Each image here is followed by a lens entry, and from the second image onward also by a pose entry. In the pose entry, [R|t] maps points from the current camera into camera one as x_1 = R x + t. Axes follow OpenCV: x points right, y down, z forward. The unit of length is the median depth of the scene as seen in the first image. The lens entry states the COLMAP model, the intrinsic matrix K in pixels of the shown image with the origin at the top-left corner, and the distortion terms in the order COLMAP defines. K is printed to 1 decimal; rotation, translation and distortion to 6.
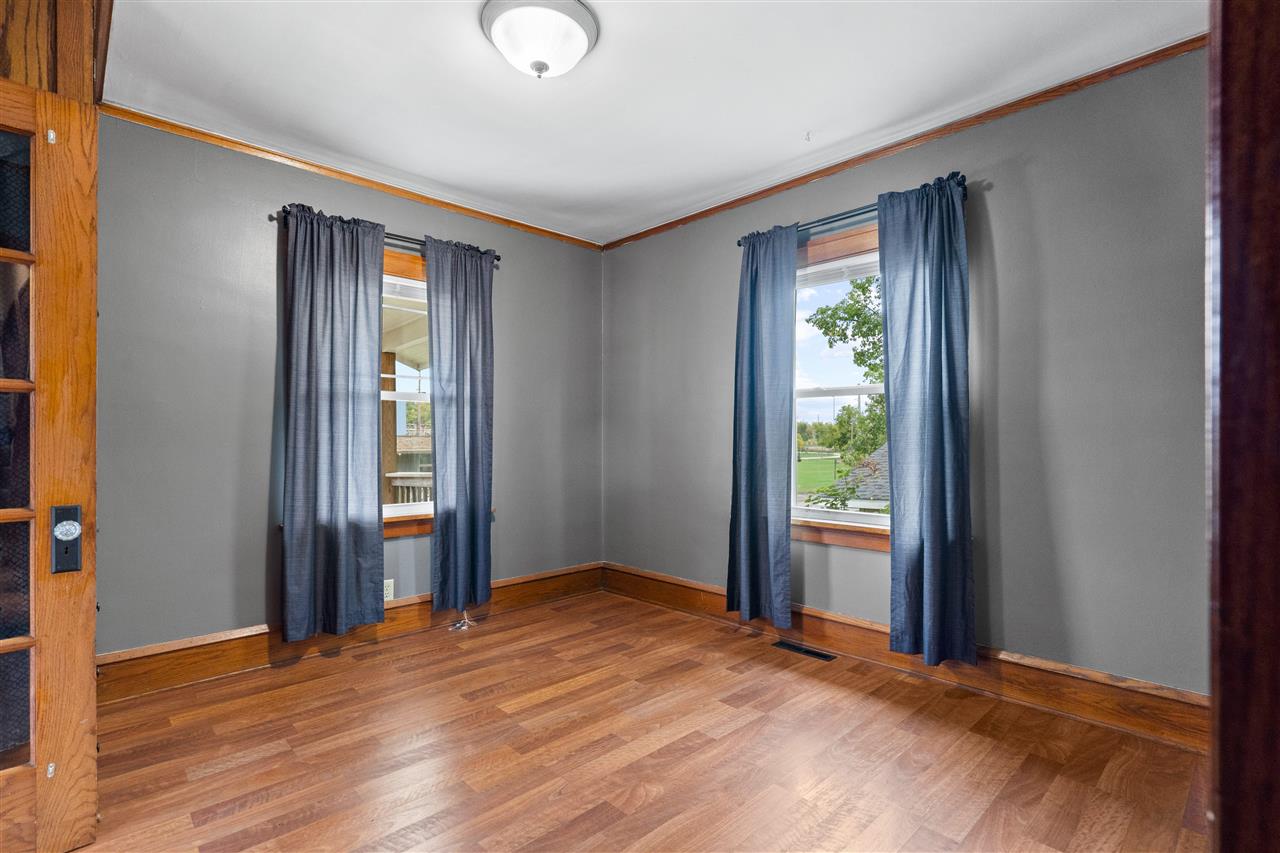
lens RADIAL K [[598.4, 0, 643.5], [0, 598.4, 431.2], [0, 0, 1]] dist [0.001565, 0.000959]
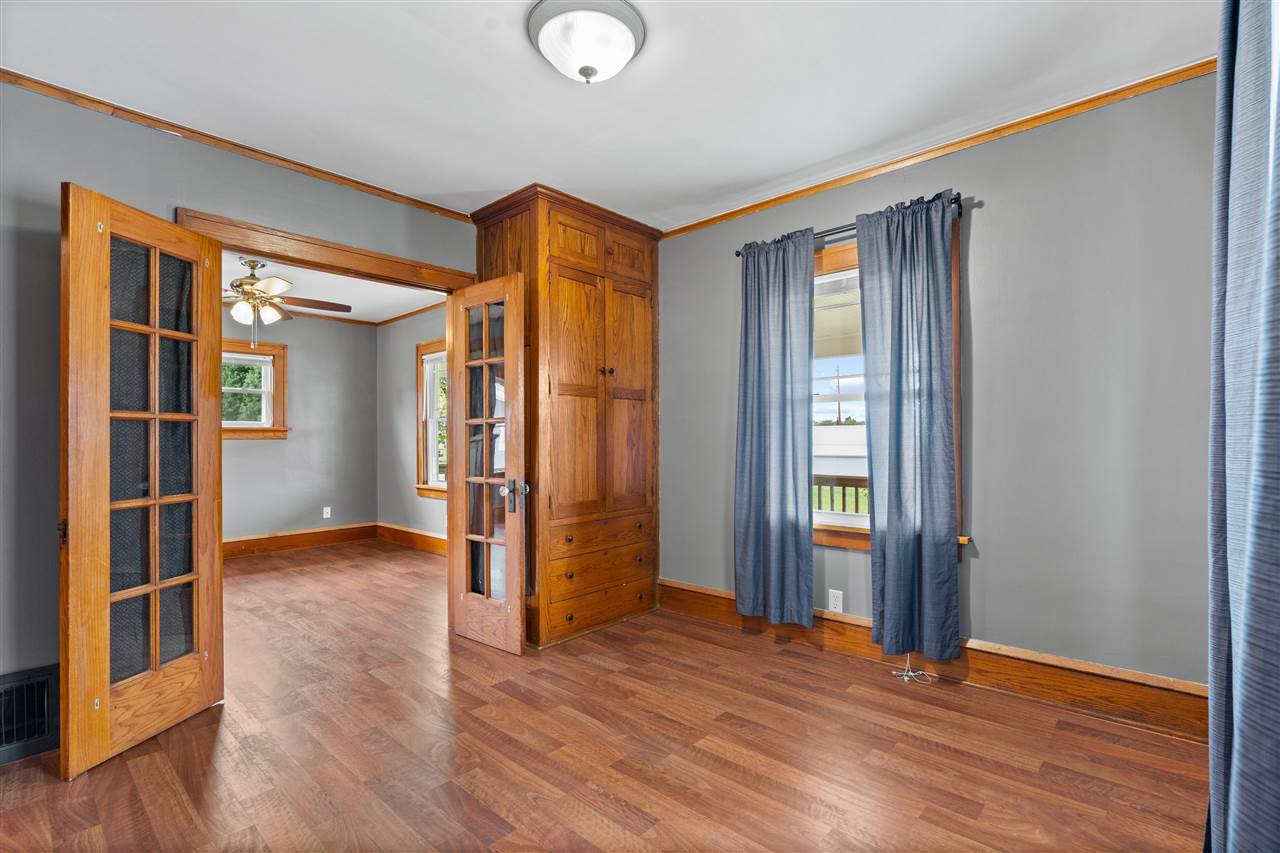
lens RADIAL K [[598.4, 0, 662.0], [0, 598.4, 427.5], [0, 0, 1]] dist [0.001565, 0.000959]
pose [[0.077737, -0.019057, -0.996792, 0.534864], [0.018425, 0.999674, -0.017676, -0.000800], [0.996804, -0.016992, 0.078063, 0.679194]]
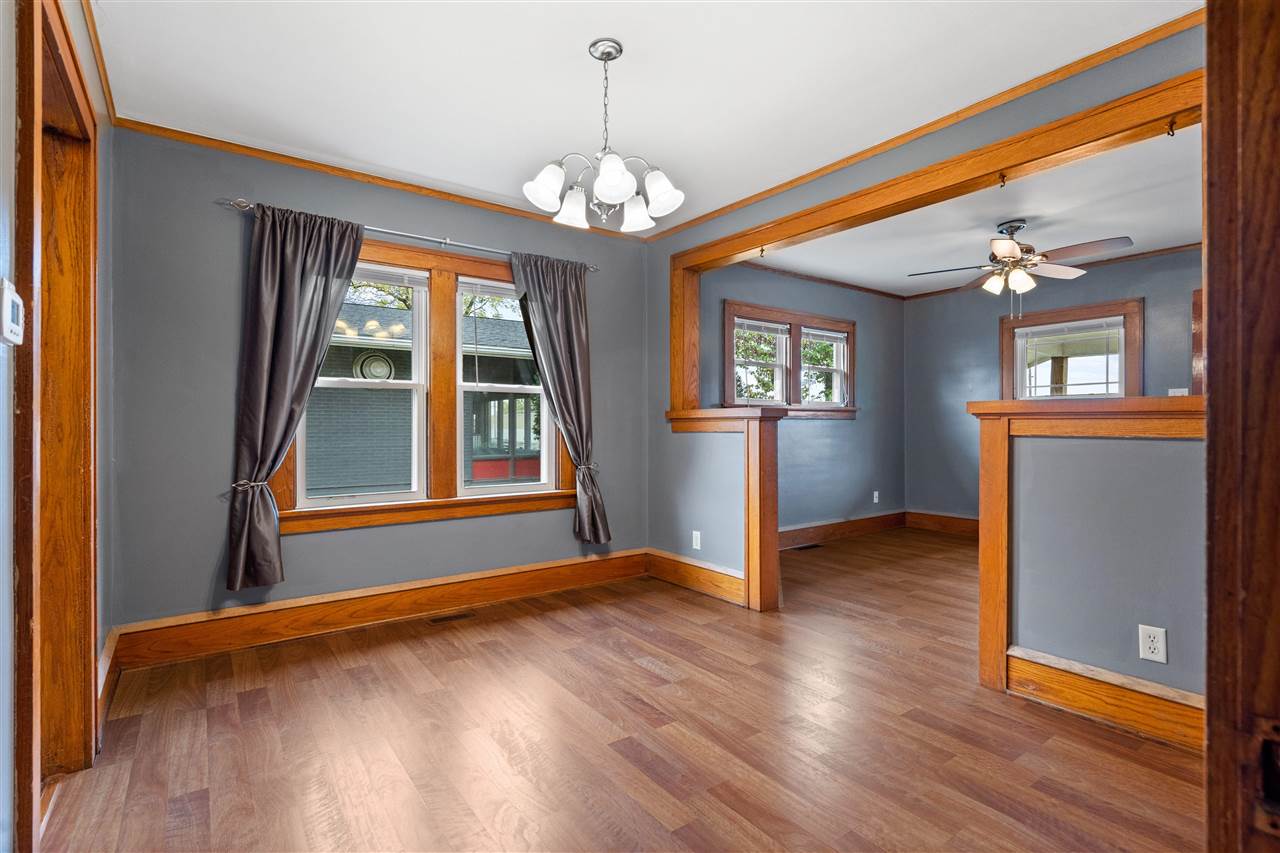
lens RADIAL K [[604.9, 0, 630.4], [0, 604.9, 427.1], [0, 0, 1]] dist [-0.006431, 0.000634]
pose [[-0.140641, 0.007541, -0.990032, 0.466594], [0.016802, 0.999845, 0.005229, -0.019195], [0.989918, -0.015899, -0.140746, -0.808033]]
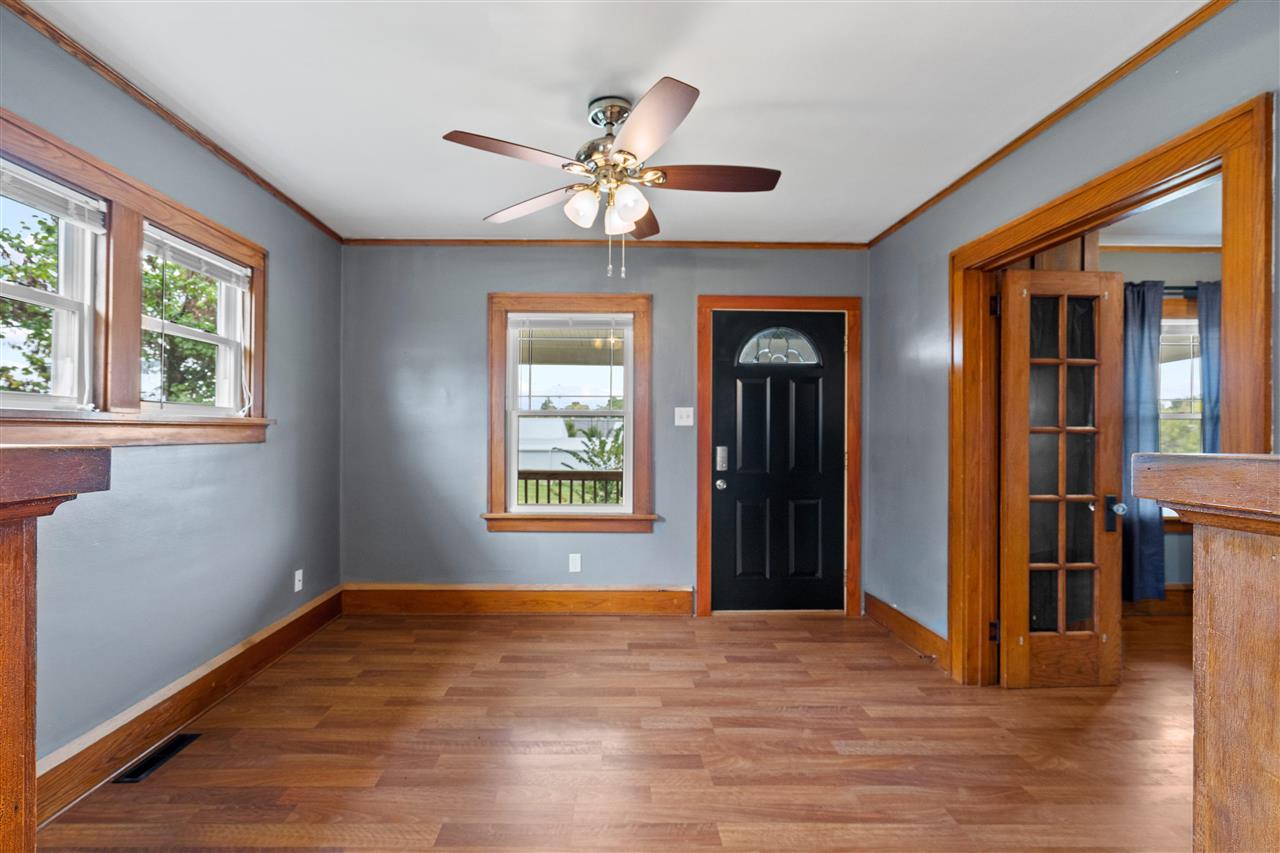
lens RADIAL K [[598.4, 0, 610.0], [0, 598.4, 423.9], [0, 0, 1]] dist [0.001565, 0.000959]
pose [[0.735791, 0.000912, -0.677209, -0.439796], [0.001337, 0.999995, 0.002800, -0.051578], [0.677208, -0.002966, 0.735786, -0.709138]]
